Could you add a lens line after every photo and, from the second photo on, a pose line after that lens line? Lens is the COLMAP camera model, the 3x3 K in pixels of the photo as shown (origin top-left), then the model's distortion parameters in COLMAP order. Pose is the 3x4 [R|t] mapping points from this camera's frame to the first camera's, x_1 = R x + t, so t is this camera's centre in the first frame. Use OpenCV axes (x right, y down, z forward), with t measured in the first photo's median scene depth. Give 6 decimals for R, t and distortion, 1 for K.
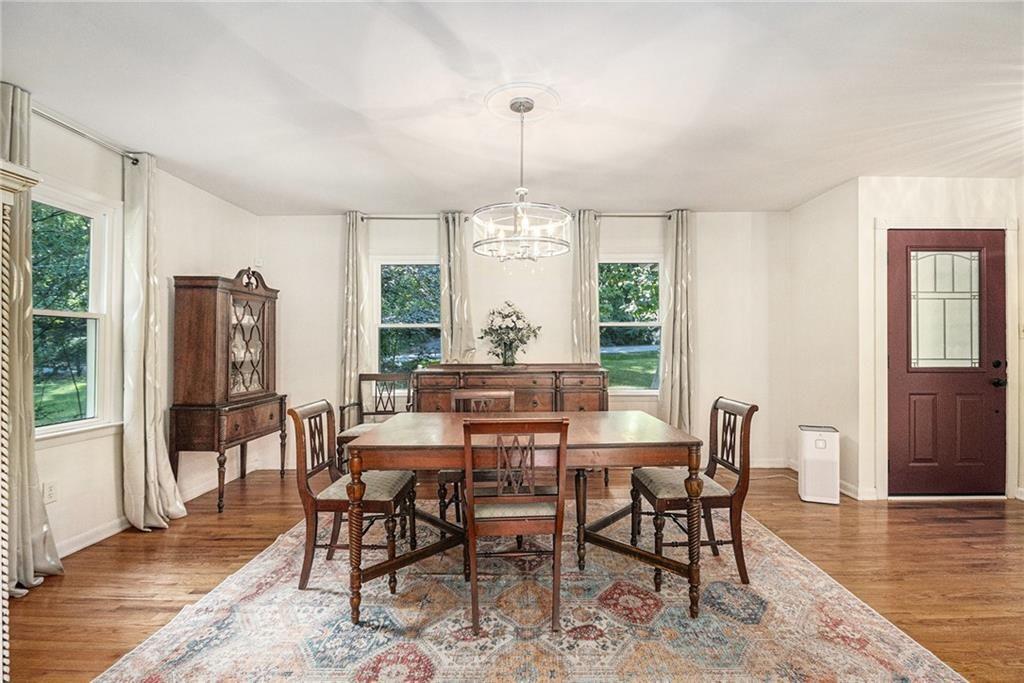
lens RADIAL K [[509.2, 0, 512.0], [0, 509.2, 341.5], [0, 0, 1]] dist [-0.017956, -0.001113]
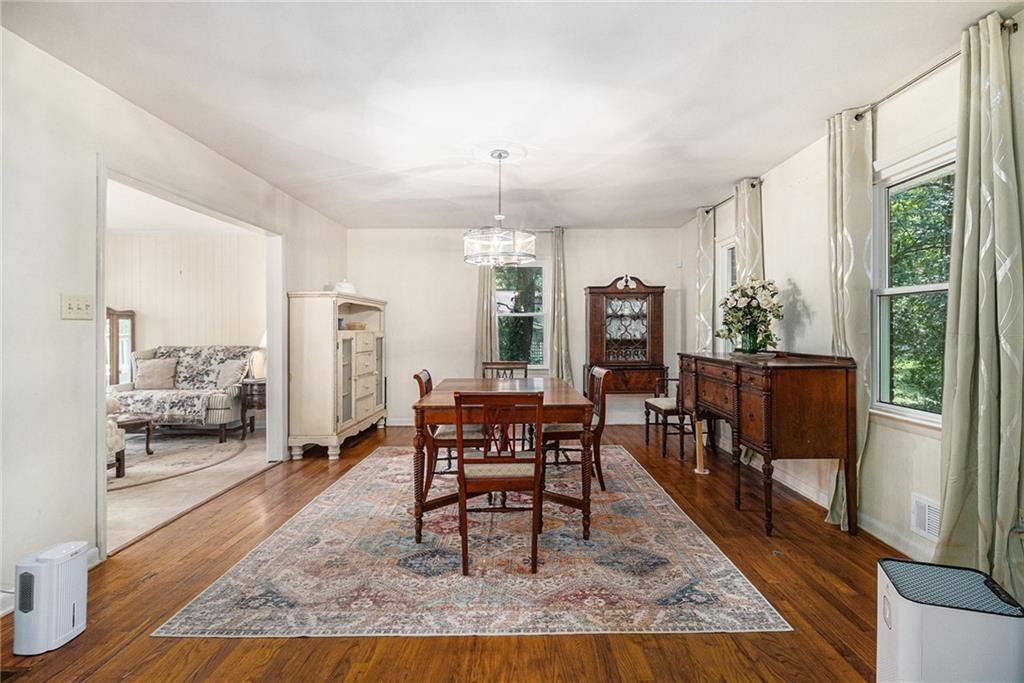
lens RADIAL K [[485.0, 0, 519.9], [0, 485.0, 331.1], [0, 0, 1]] dist [-0.000904, -0.000102]
pose [[0.005168, 0.006440, -0.999966, 0.992870], [0.007676, 0.999950, 0.006480, 0.003309], [0.999957, -0.007709, 0.005118, 0.785499]]
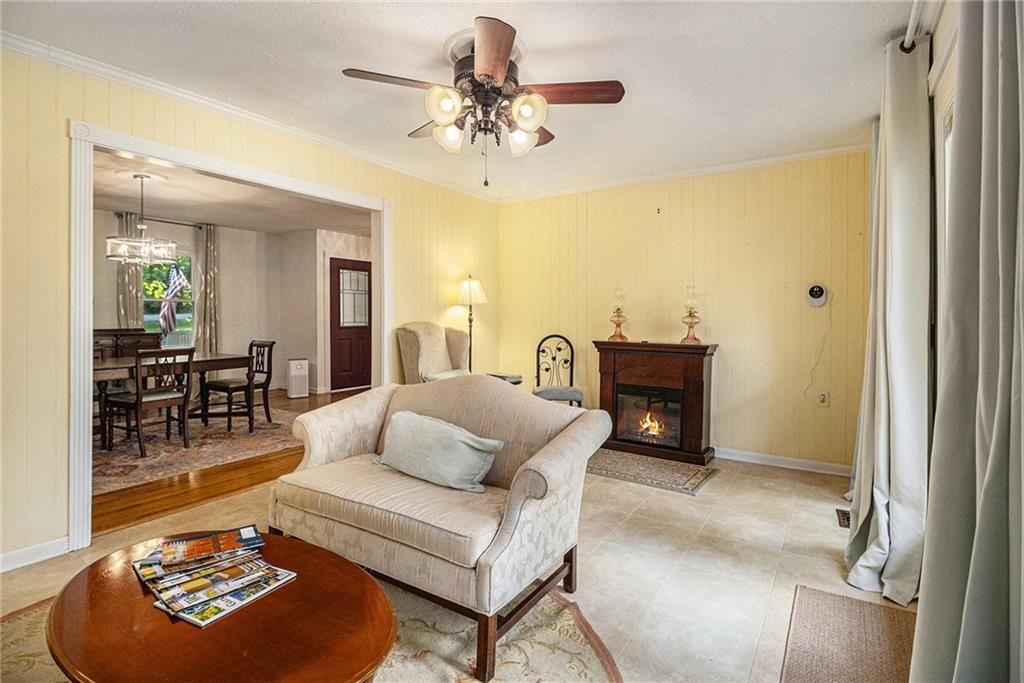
lens RADIAL K [[485.0, 0, 519.9], [0, 485.0, 331.1], [0, 0, 1]] dist [-0.000904, -0.000102]
pose [[0.547919, -0.022915, 0.836217, -0.466991], [-0.009525, 0.999389, 0.033628, -0.002525], [-0.836477, -0.026390, 0.547366, -0.706487]]
